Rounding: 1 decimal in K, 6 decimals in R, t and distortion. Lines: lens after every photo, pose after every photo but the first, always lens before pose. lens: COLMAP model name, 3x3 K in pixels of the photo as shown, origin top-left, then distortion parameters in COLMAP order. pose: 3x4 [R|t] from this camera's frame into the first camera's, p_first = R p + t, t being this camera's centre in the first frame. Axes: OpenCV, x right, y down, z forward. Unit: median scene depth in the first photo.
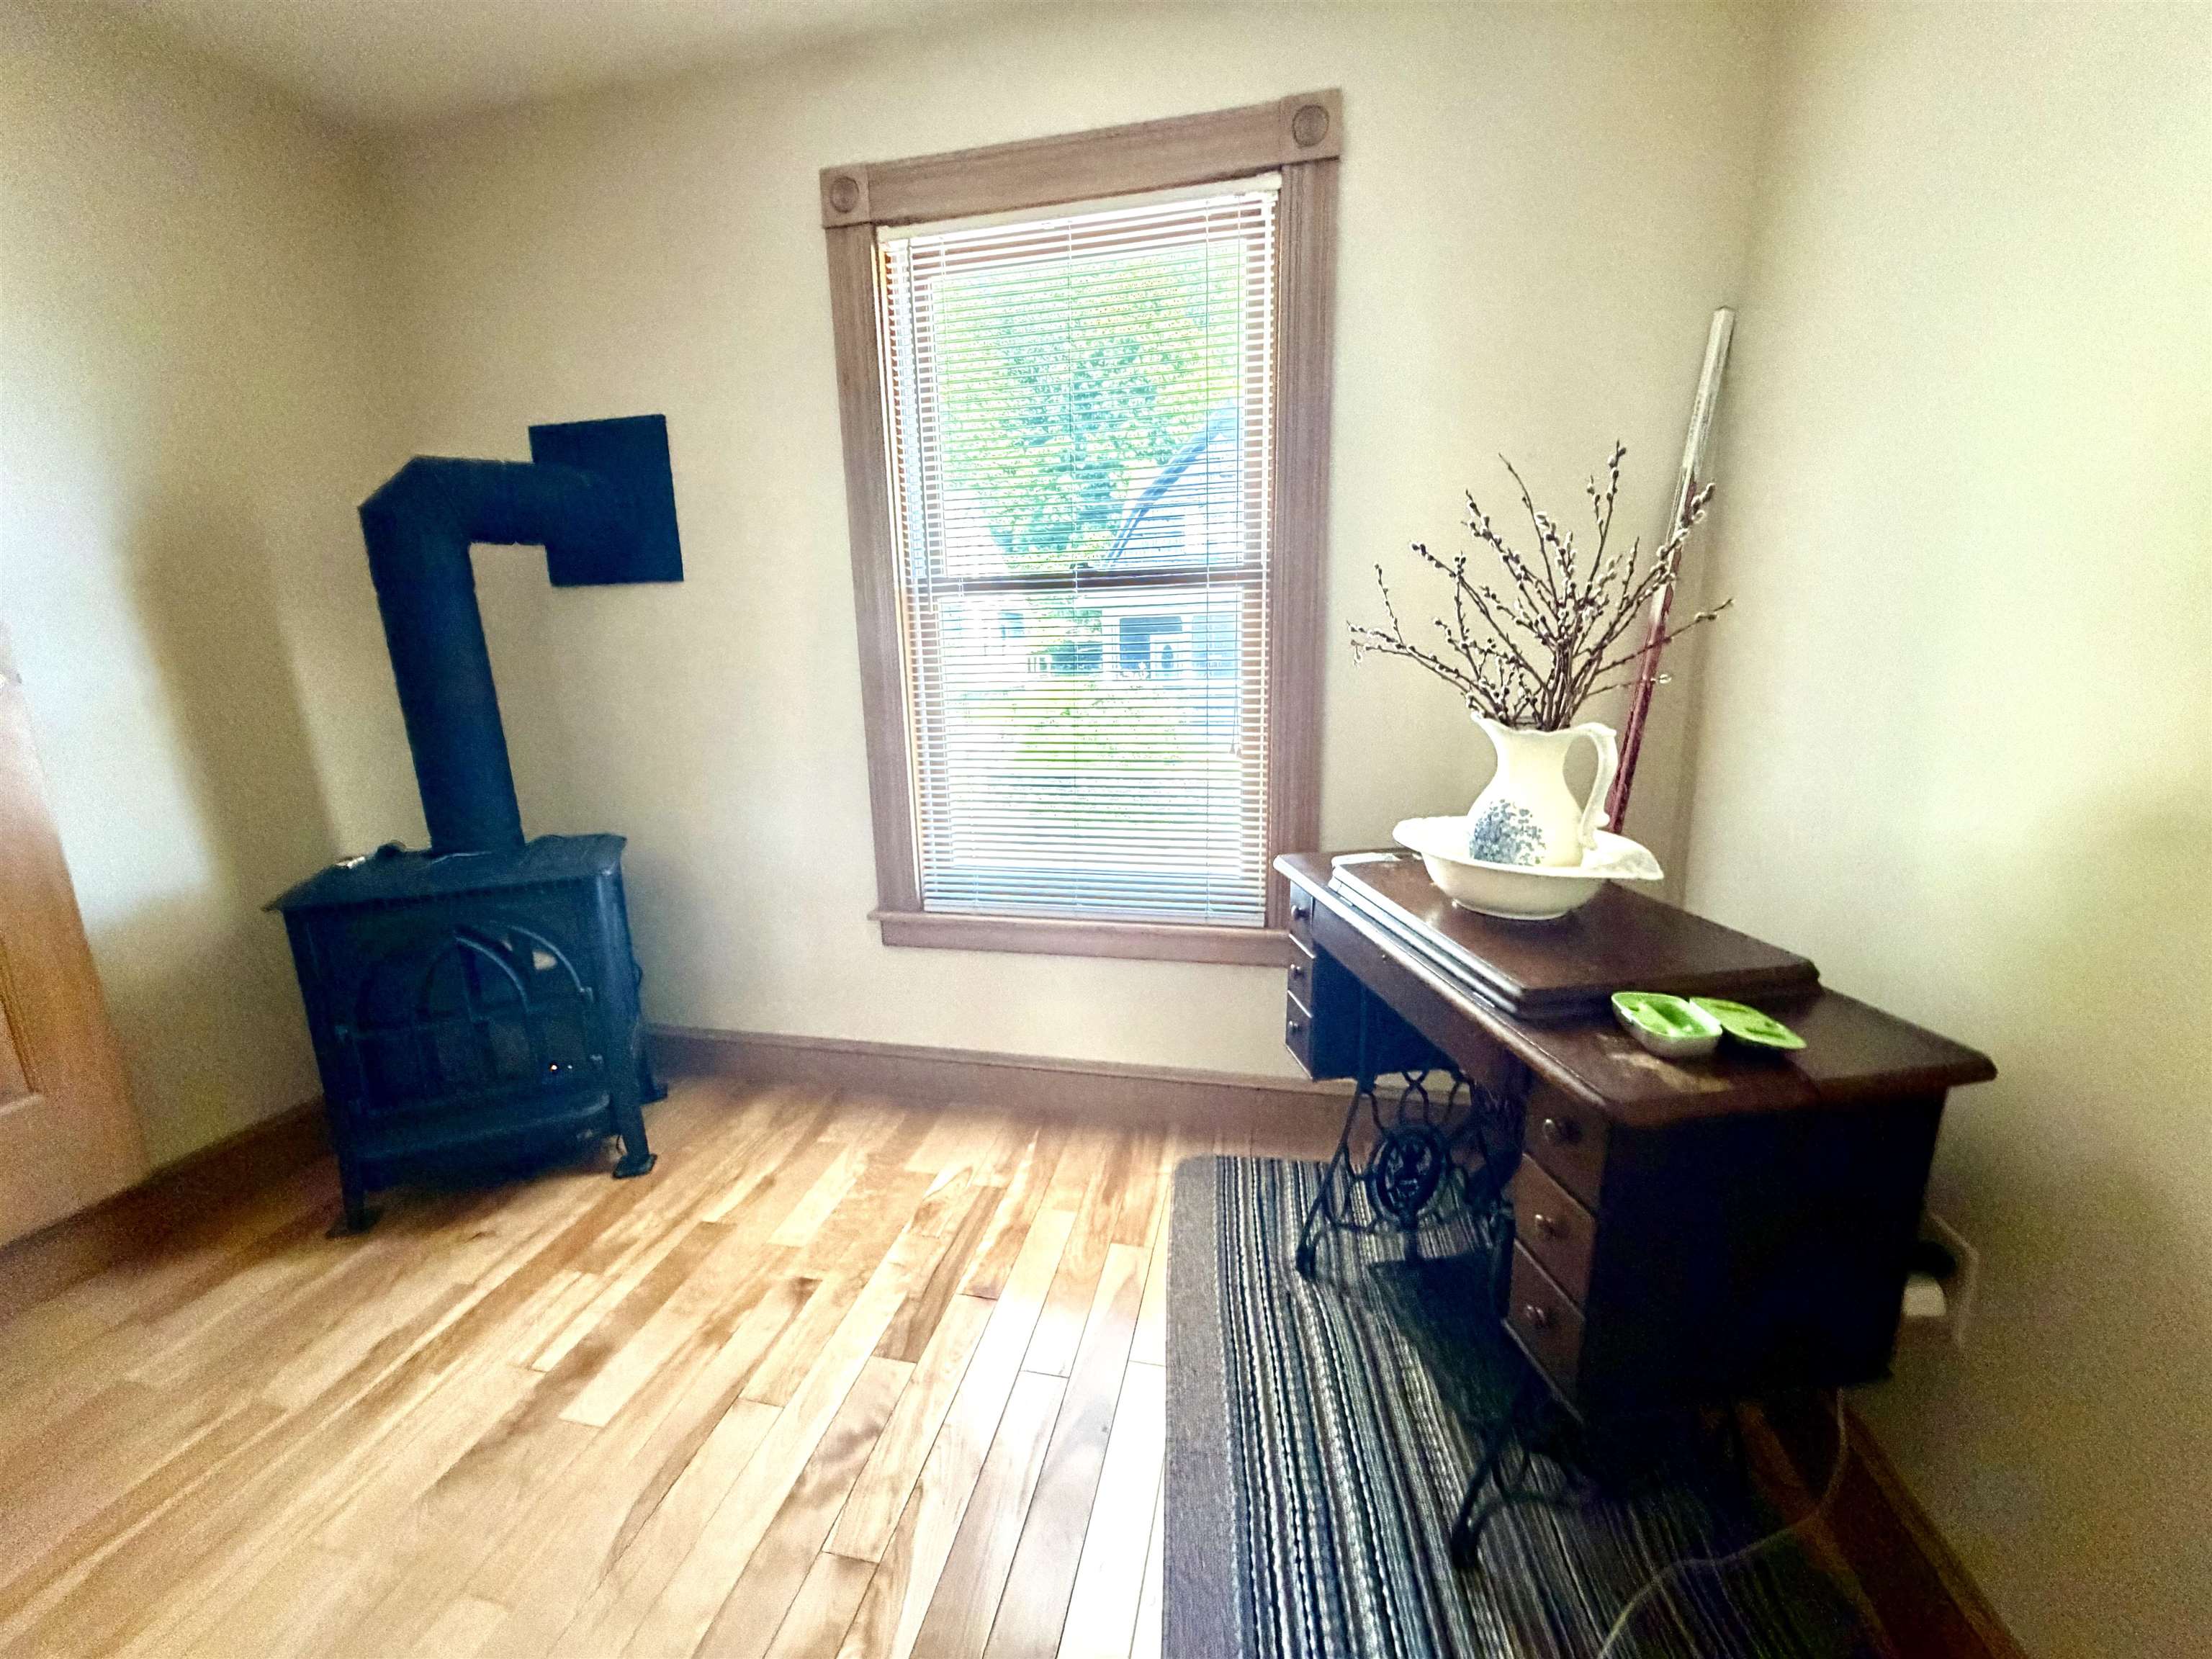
lens RADIAL K [[879.7, 0, 1104.7], [0, 879.7, 825.9], [0, 0, 1]] dist [0.000465, 0.000065]
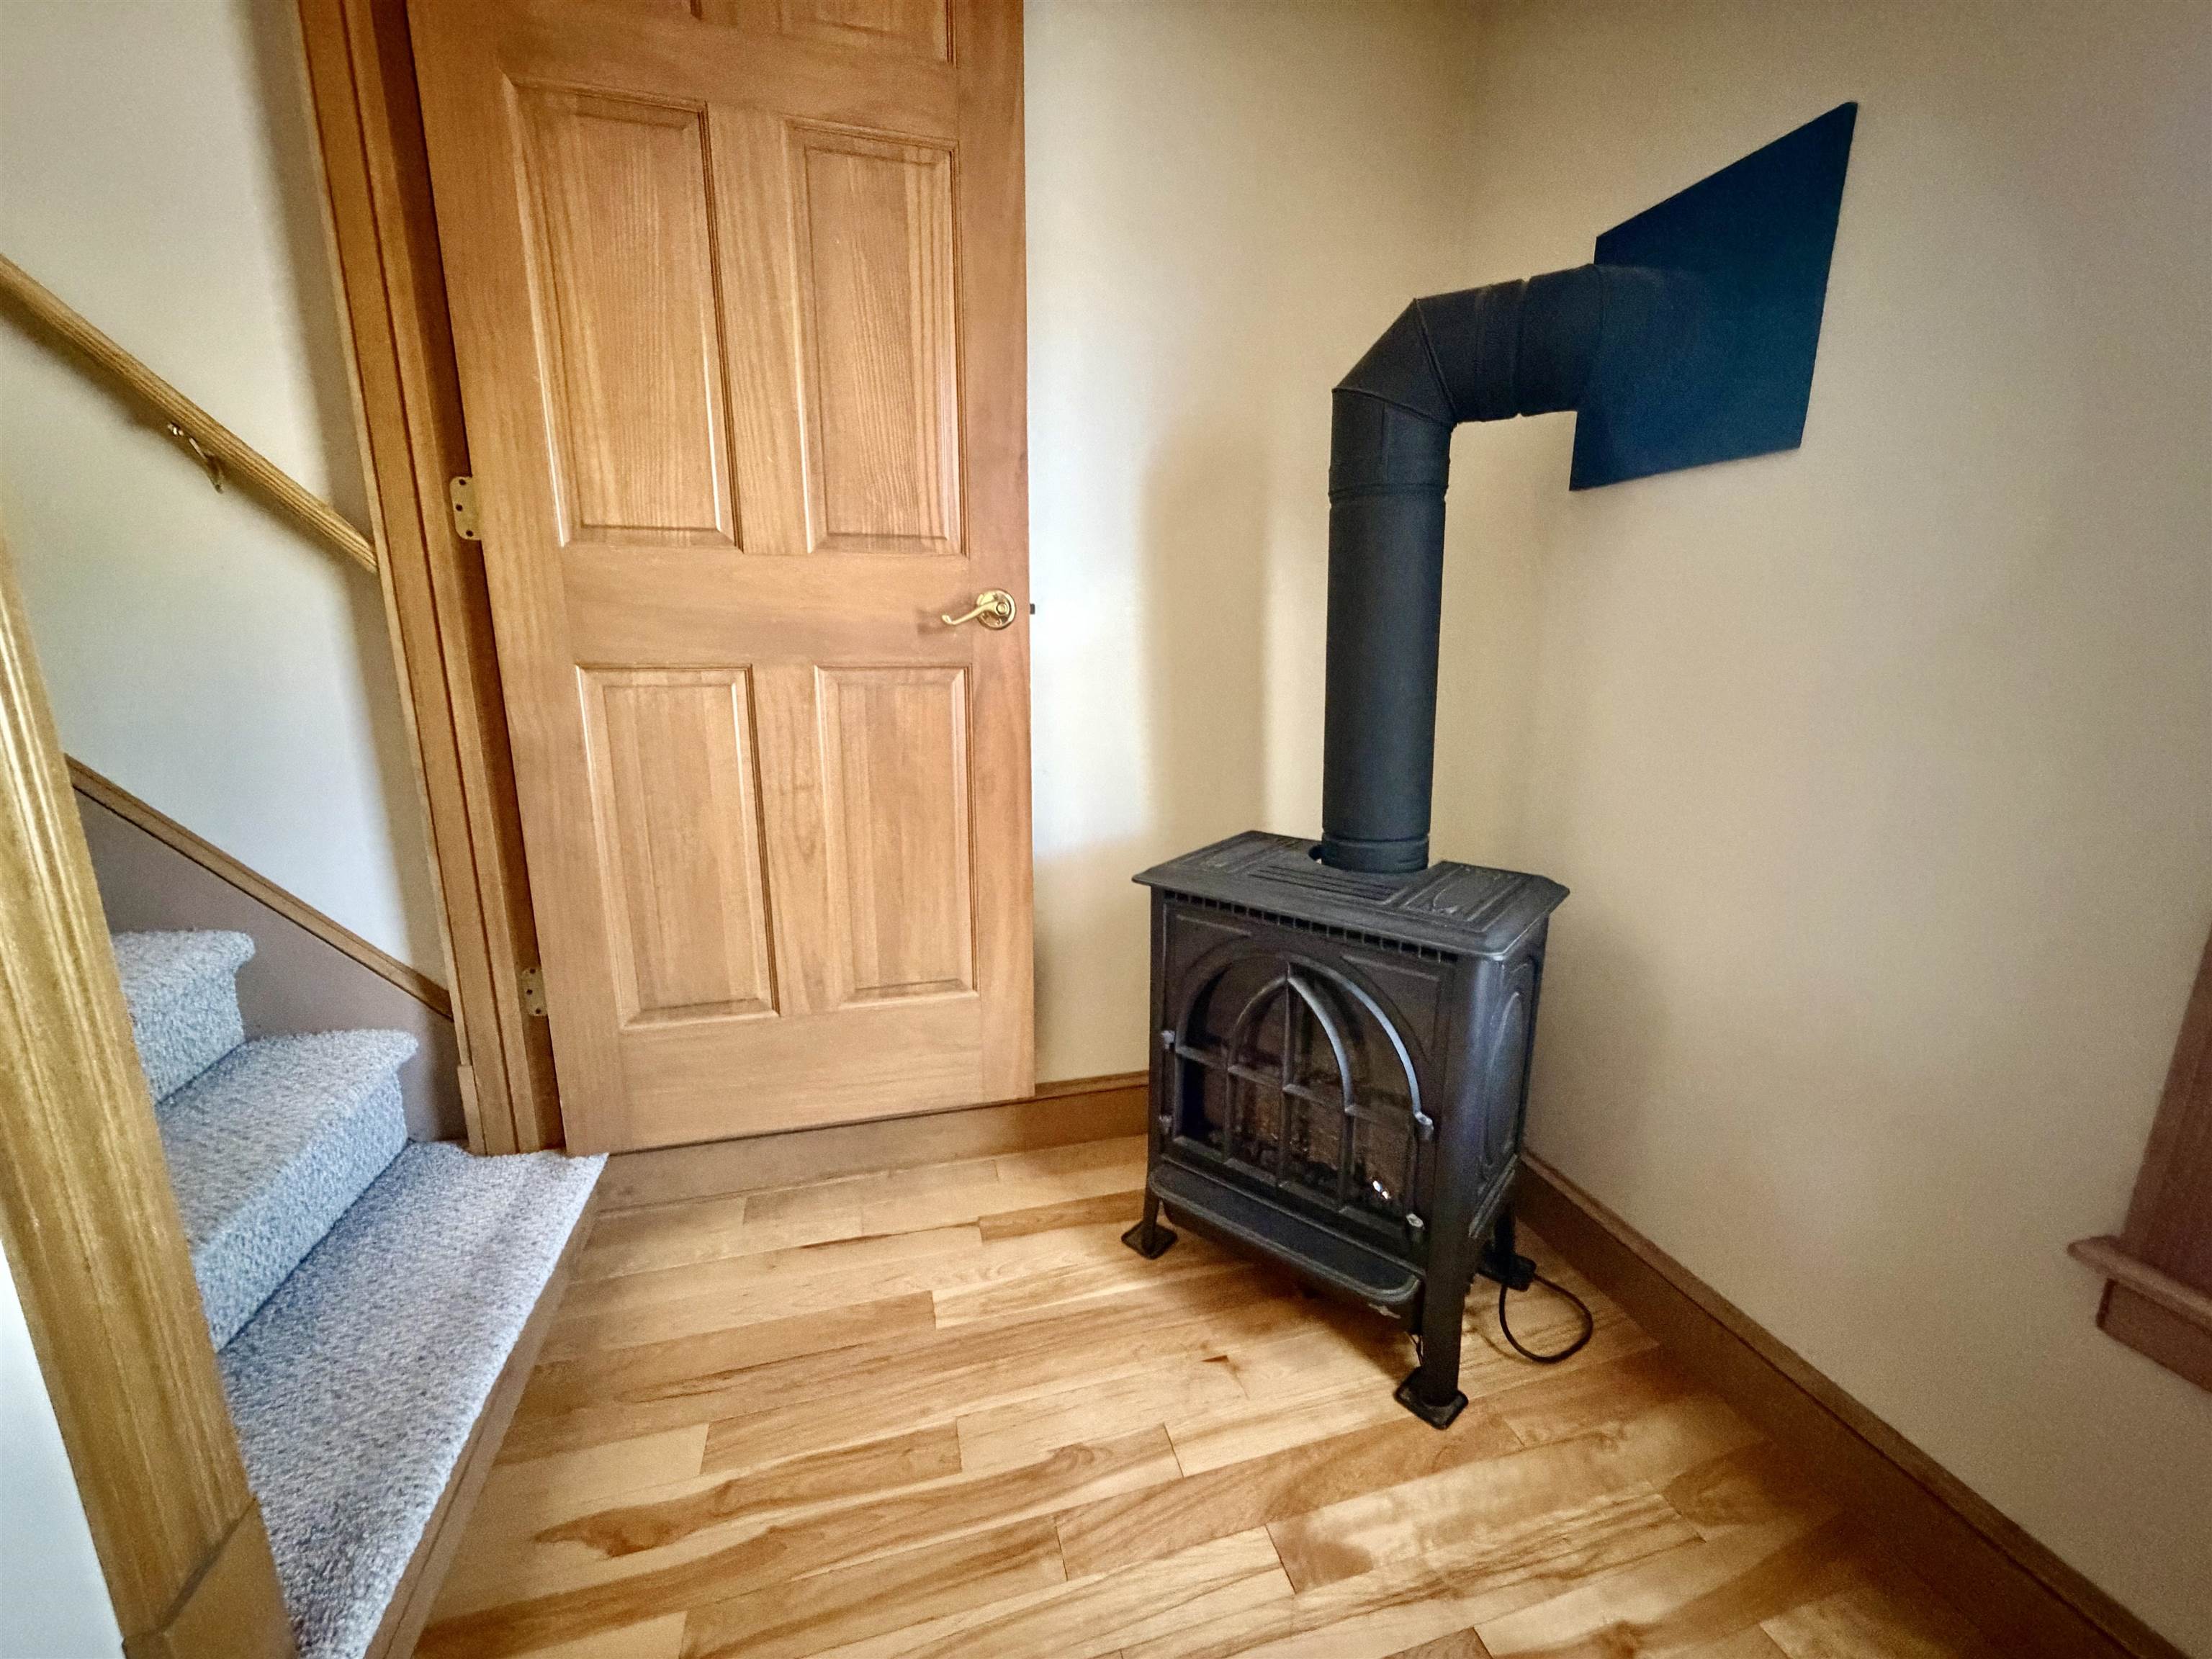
lens RADIAL K [[881.2, 0, 1102.8], [0, 881.2, 830.3], [0, 0, 1]] dist [-0.000712, 0.000289]
pose [[0.461754, 0.218126, -0.859770, -0.193155], [-0.189907, 0.971127, 0.144385, -0.062428], [0.866440, 0.096607, 0.489845, 0.461905]]
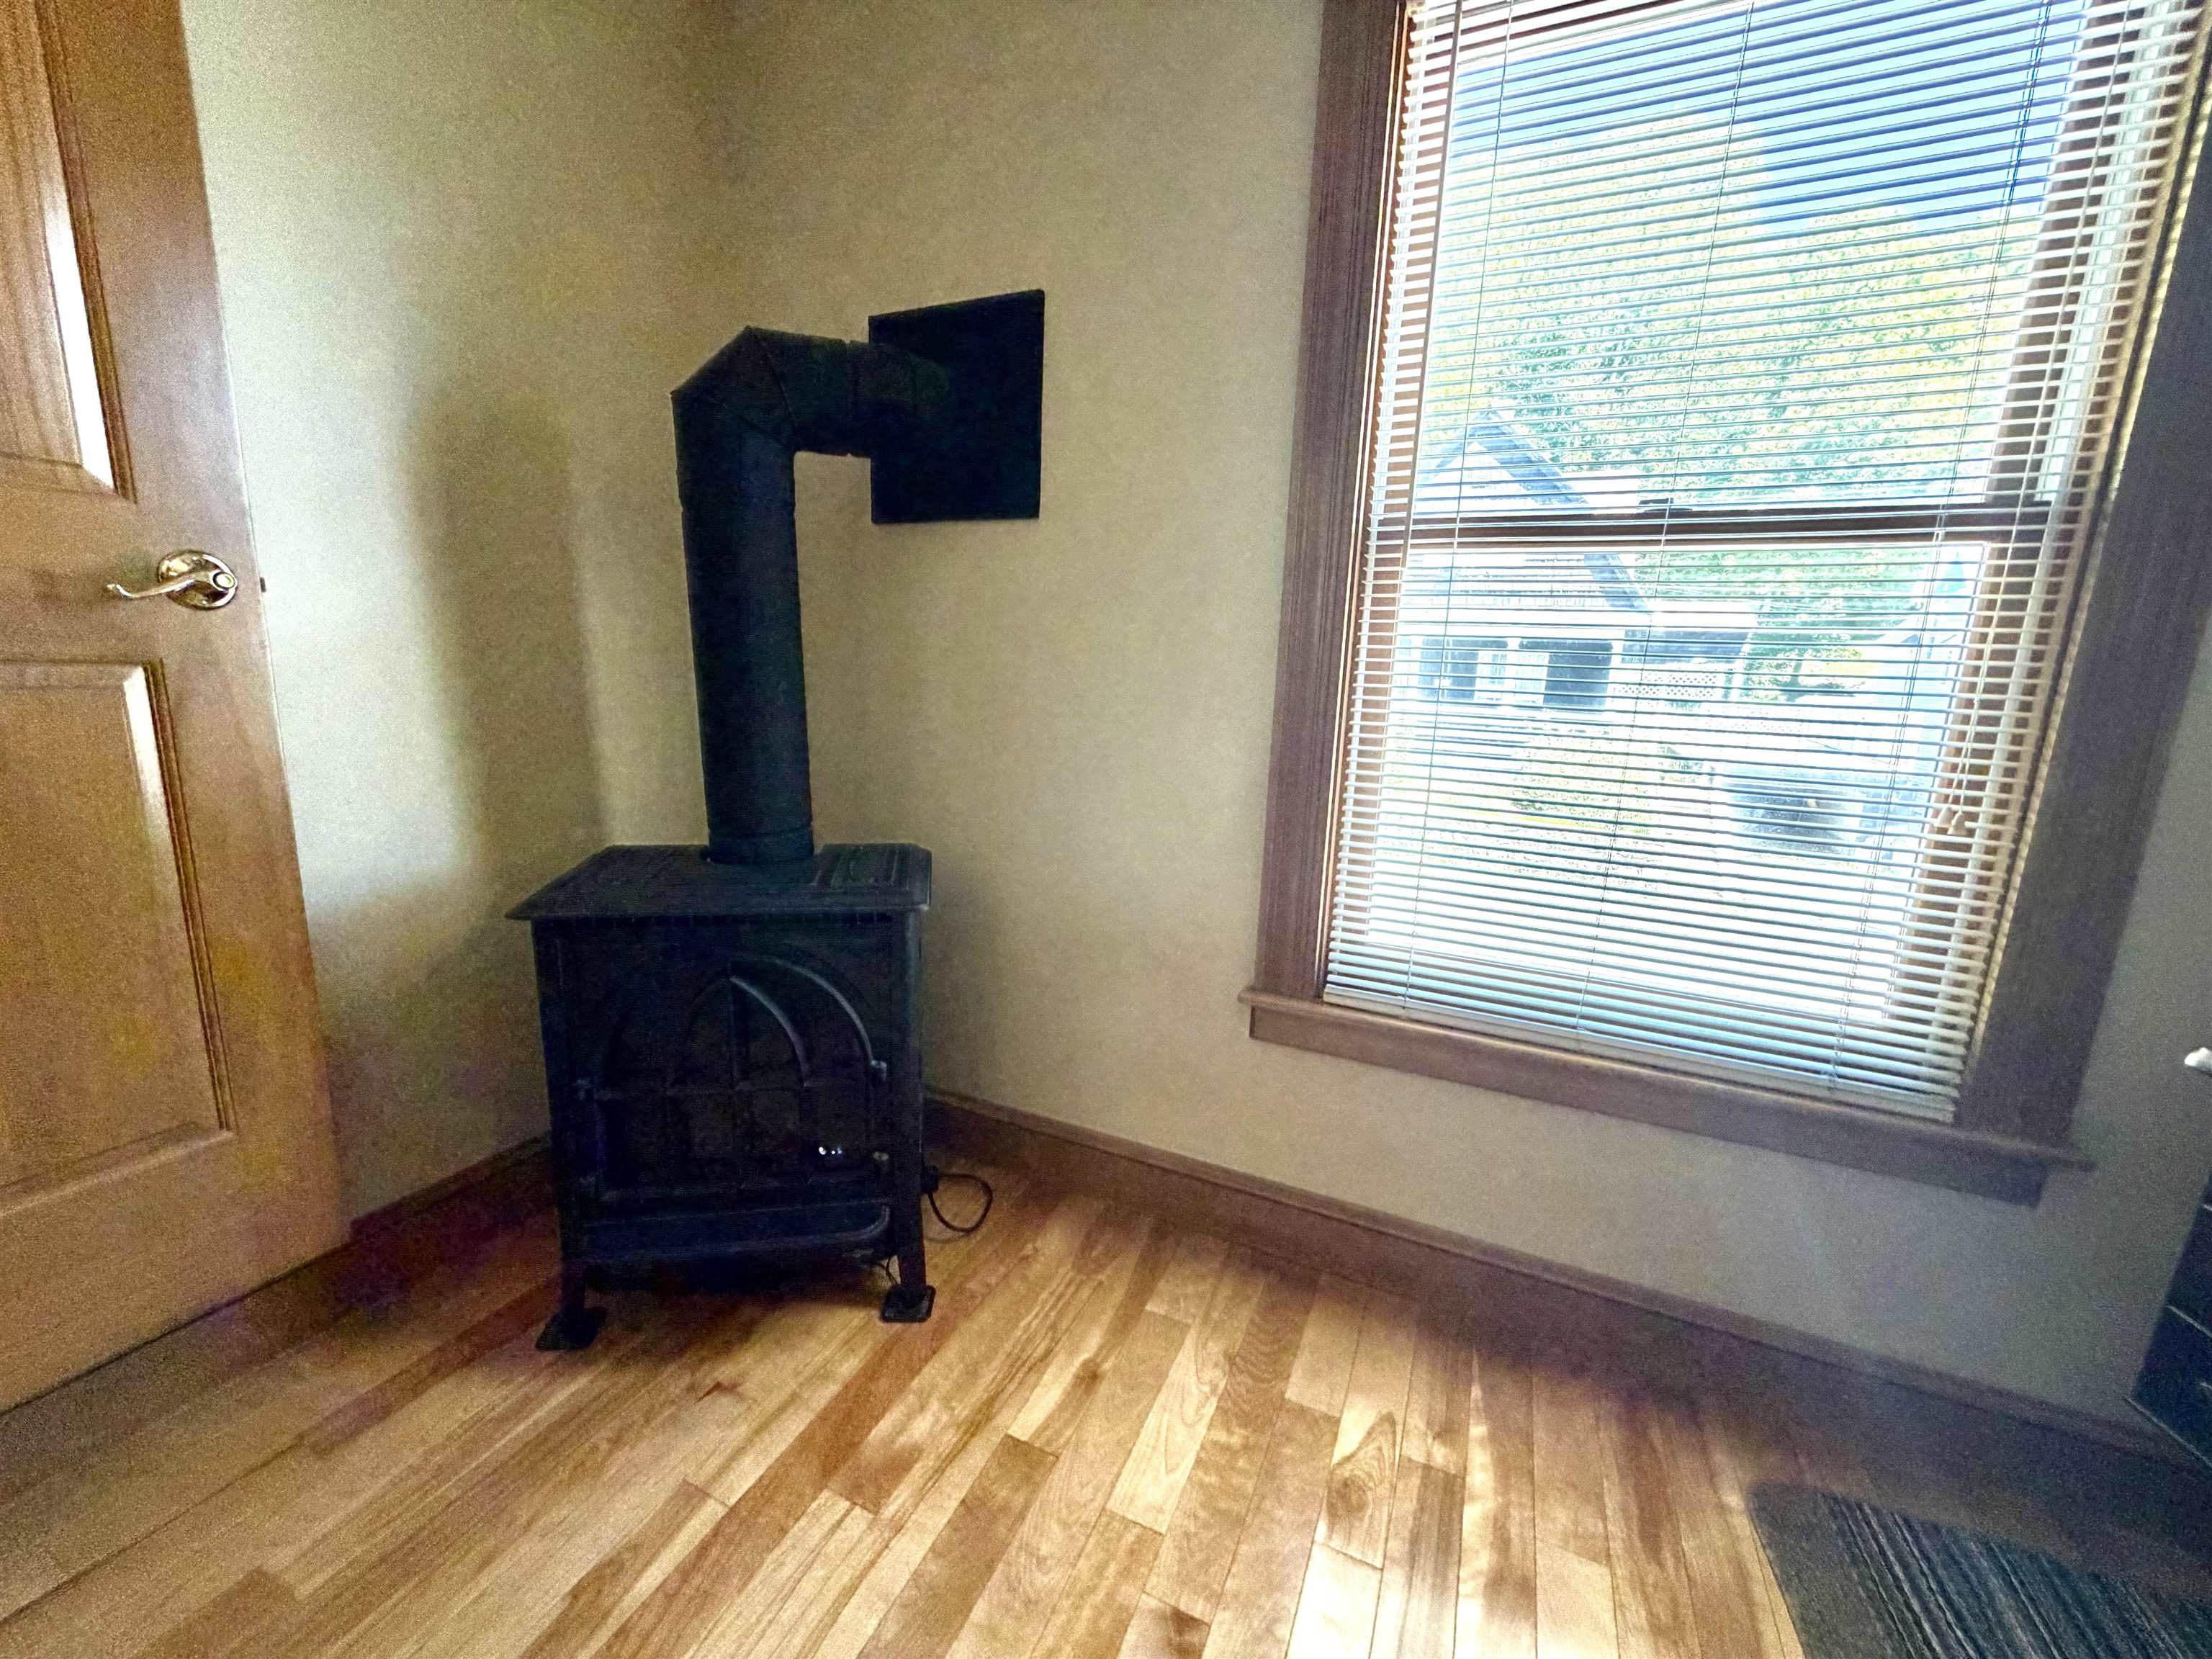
lens RADIAL K [[881.2, 0, 1102.8], [0, 881.2, 830.3], [0, 0, 1]] dist [-0.000712, 0.000289]
pose [[0.974310, 0.097684, -0.202925, -0.278409], [-0.100127, 0.994973, -0.001783, -0.021603], [0.201731, 0.022056, 0.979193, 0.319624]]
